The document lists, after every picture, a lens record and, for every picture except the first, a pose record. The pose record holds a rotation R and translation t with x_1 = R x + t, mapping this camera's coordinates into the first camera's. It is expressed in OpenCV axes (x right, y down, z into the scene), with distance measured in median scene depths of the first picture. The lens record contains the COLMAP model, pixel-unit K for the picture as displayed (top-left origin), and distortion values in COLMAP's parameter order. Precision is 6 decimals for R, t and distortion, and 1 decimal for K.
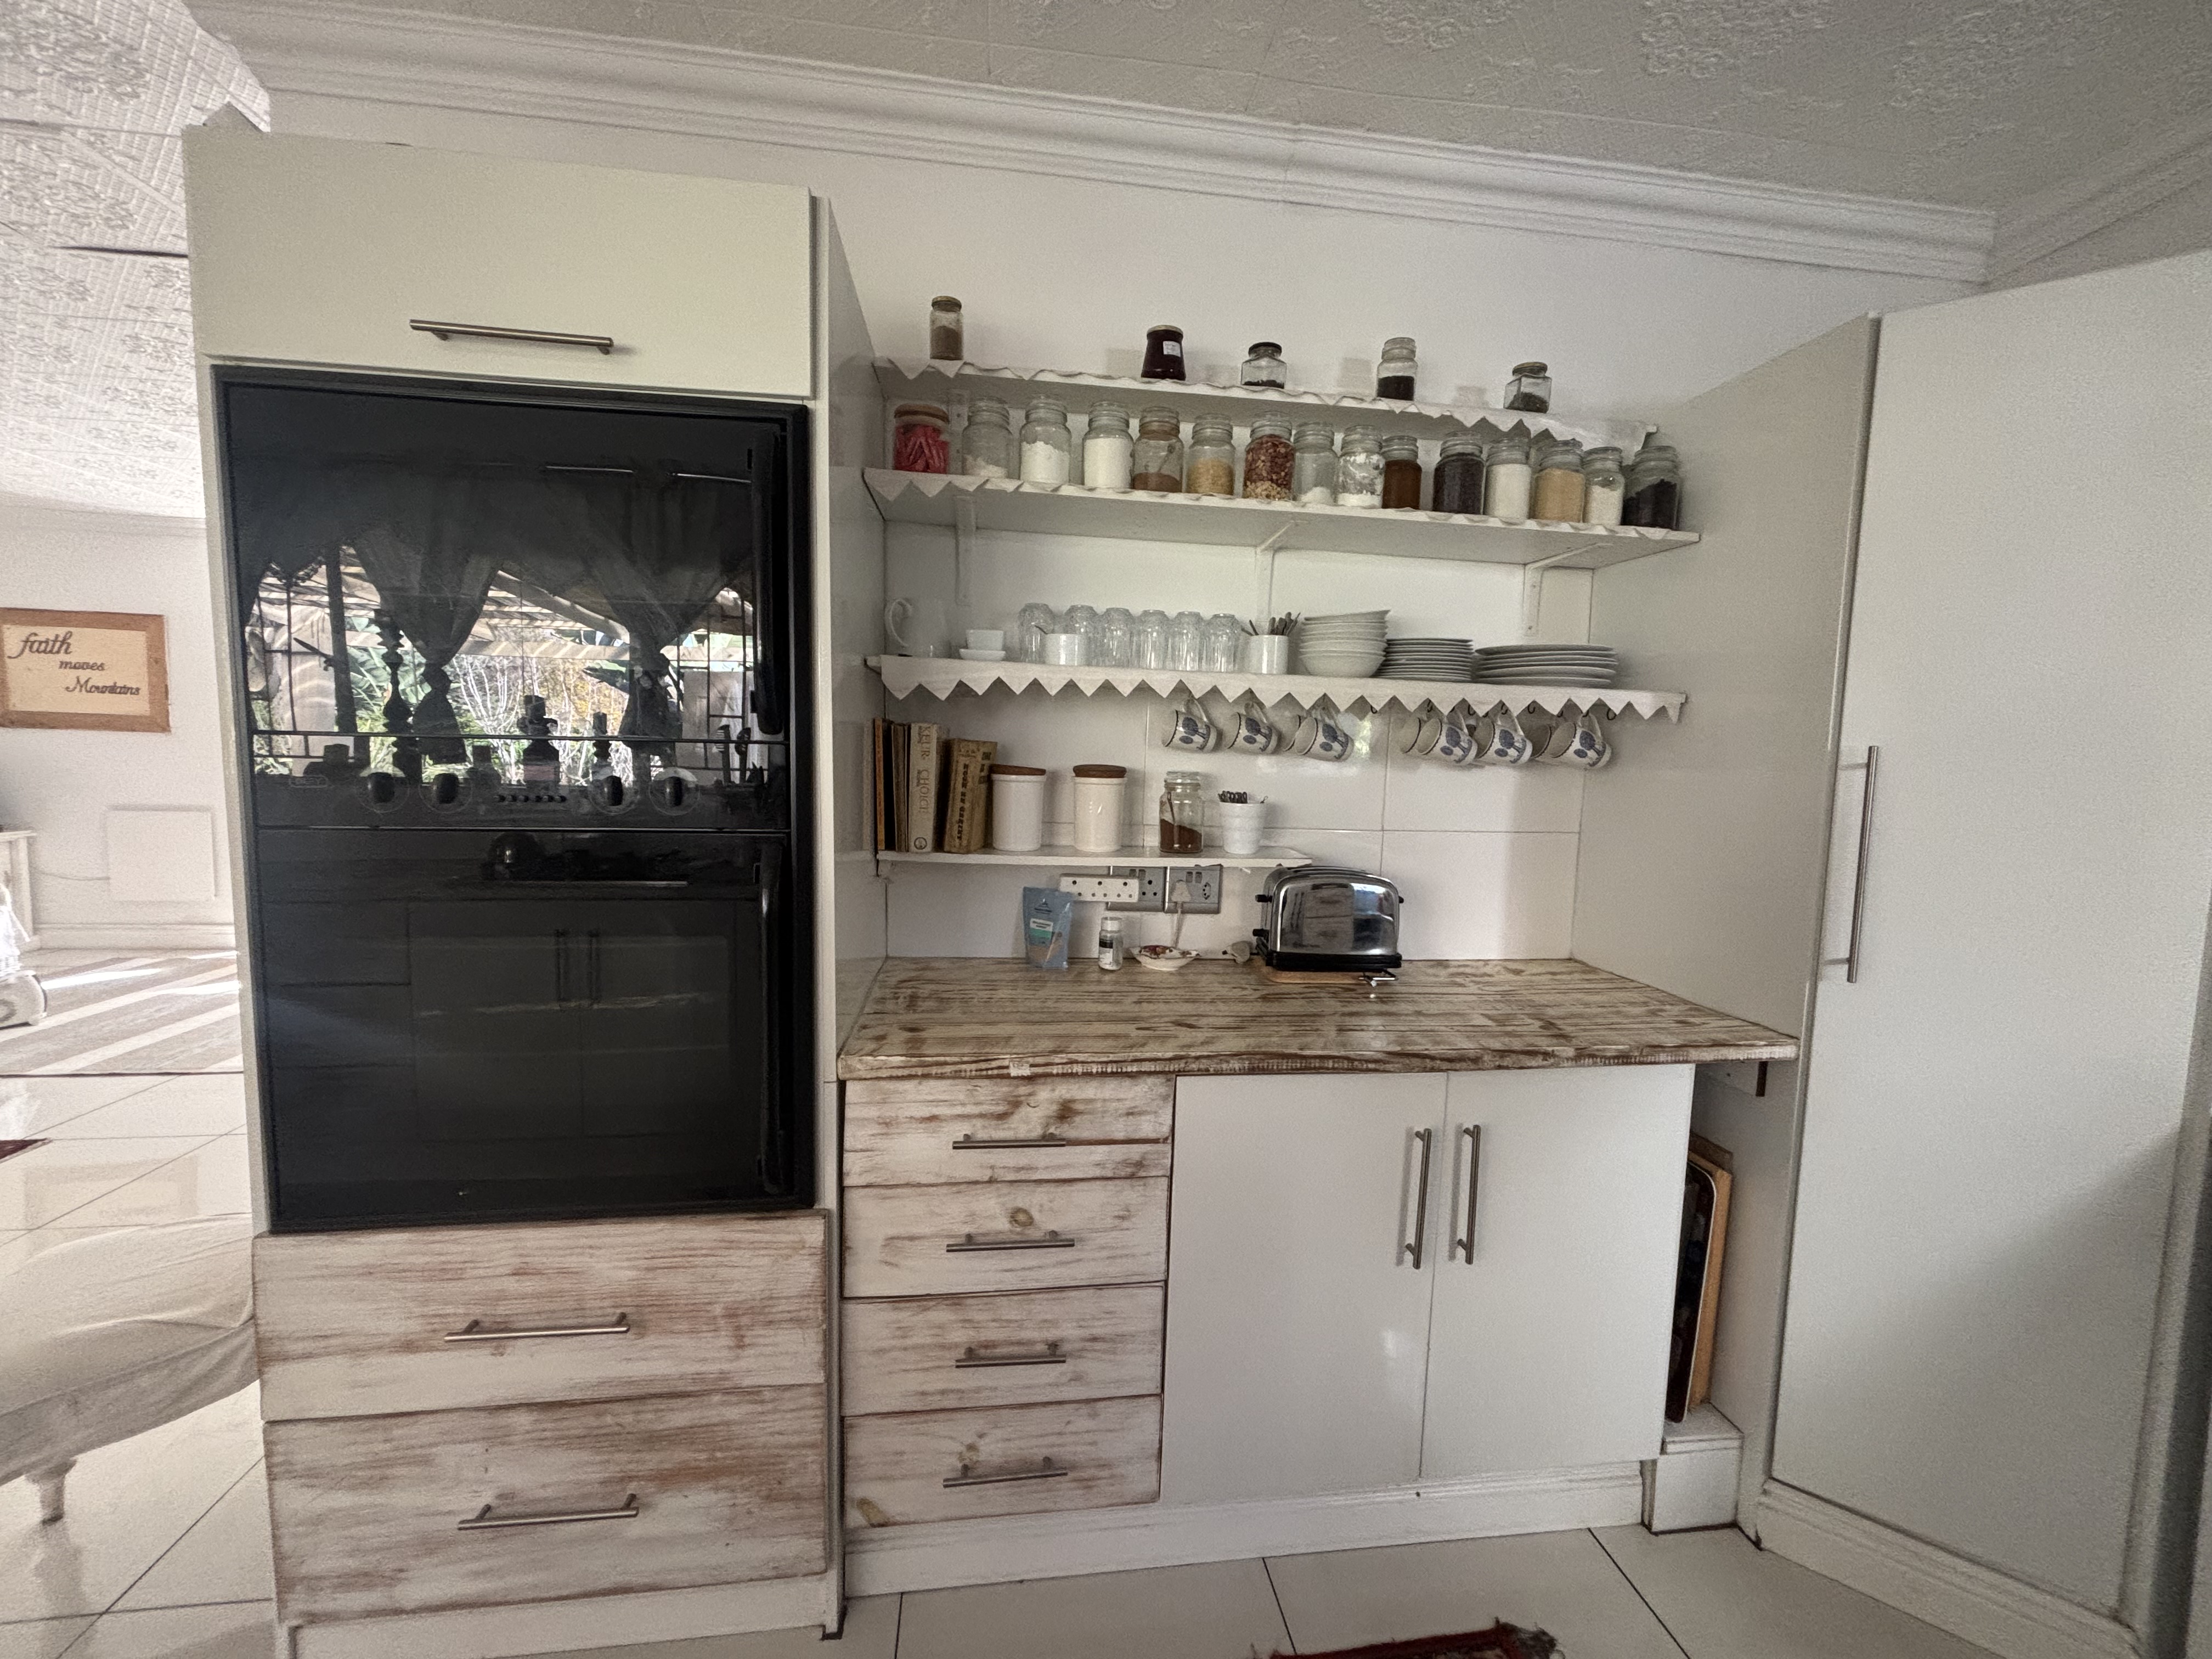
lens RADIAL K [[889.4, 0, 1110.3], [0, 889.4, 824.8], [0, 0, 1]] dist [0.000095, 0.000565]
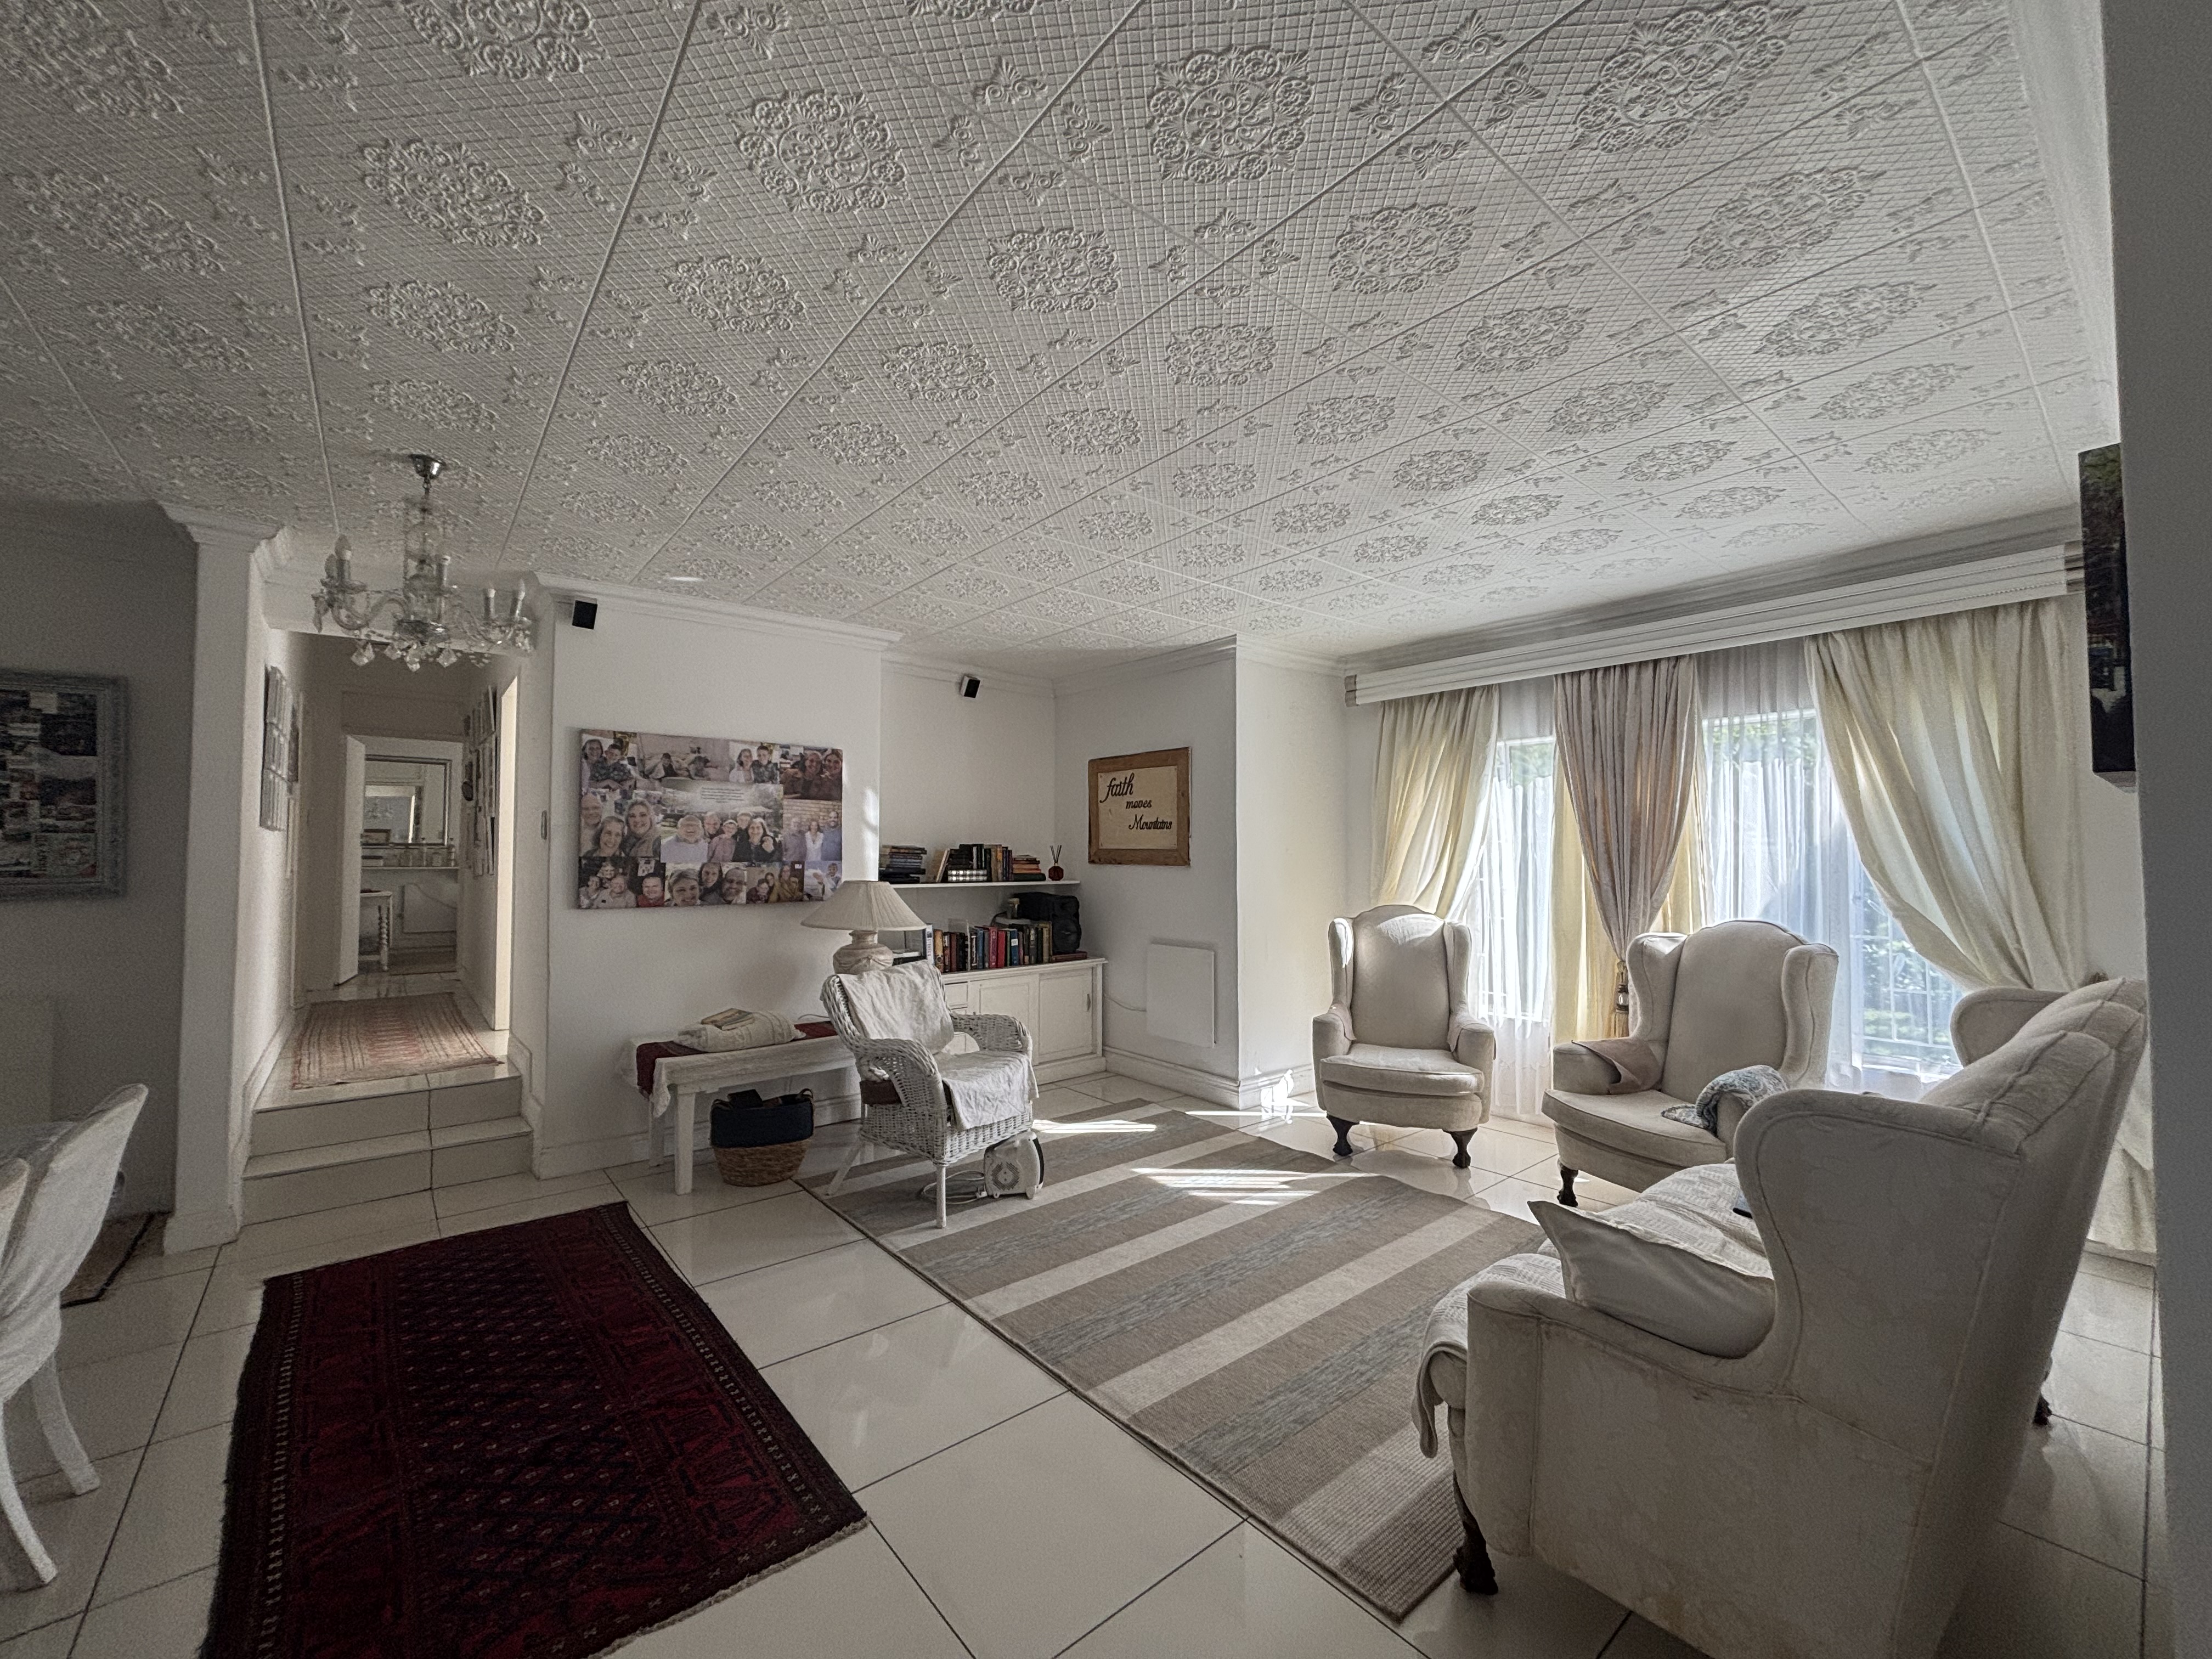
lens RADIAL K [[889.4, 0, 1108.7], [0, 889.4, 824.9], [0, 0, 1]] dist [0.000095, 0.000565]
pose [[0.533893, -0.052225, -0.843937, -0.940066], [-0.054125, 0.993933, -0.095748, -0.168754], [0.843818, 0.096797, 0.527828, 1.359758]]
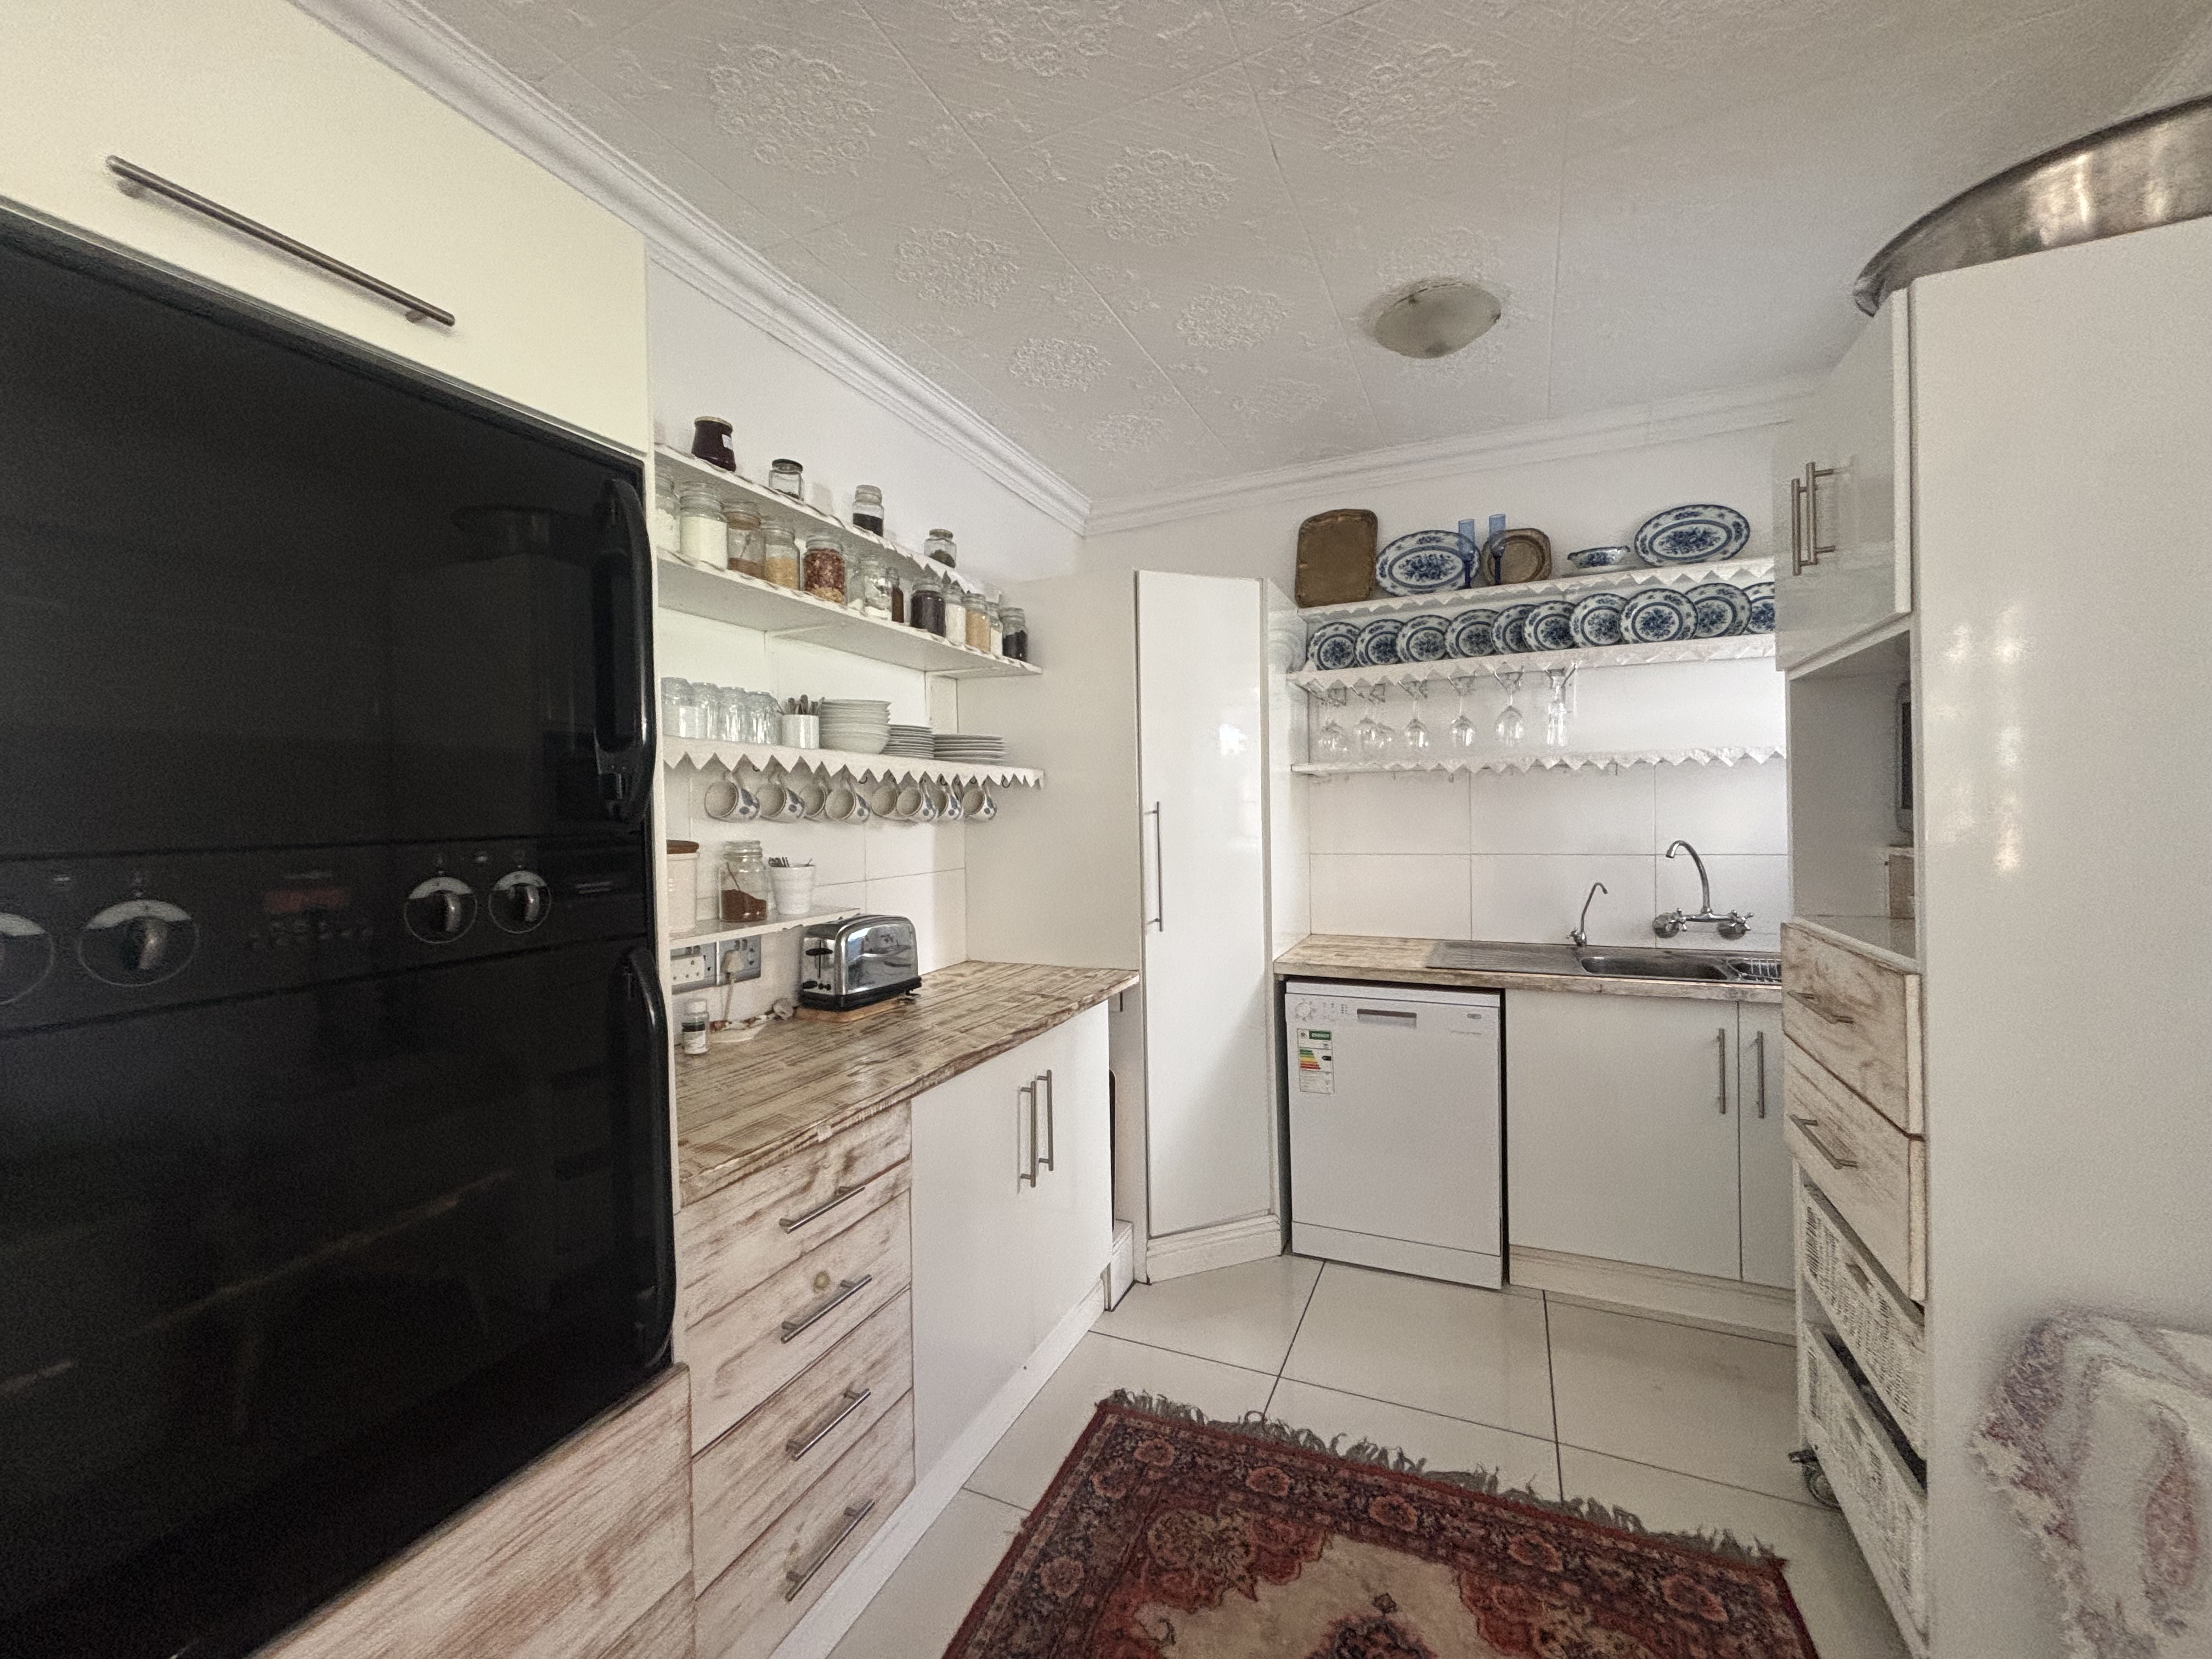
lens RADIAL K [[889.4, 0, 1110.7], [0, 889.4, 822.9], [0, 0, 1]] dist [0.000095, 0.000565]
pose [[0.522566, -0.046954, 0.851305, -0.666583], [0.099314, 0.995038, -0.006082, -0.039053], [-0.846795, 0.087725, 0.524636, 0.114453]]
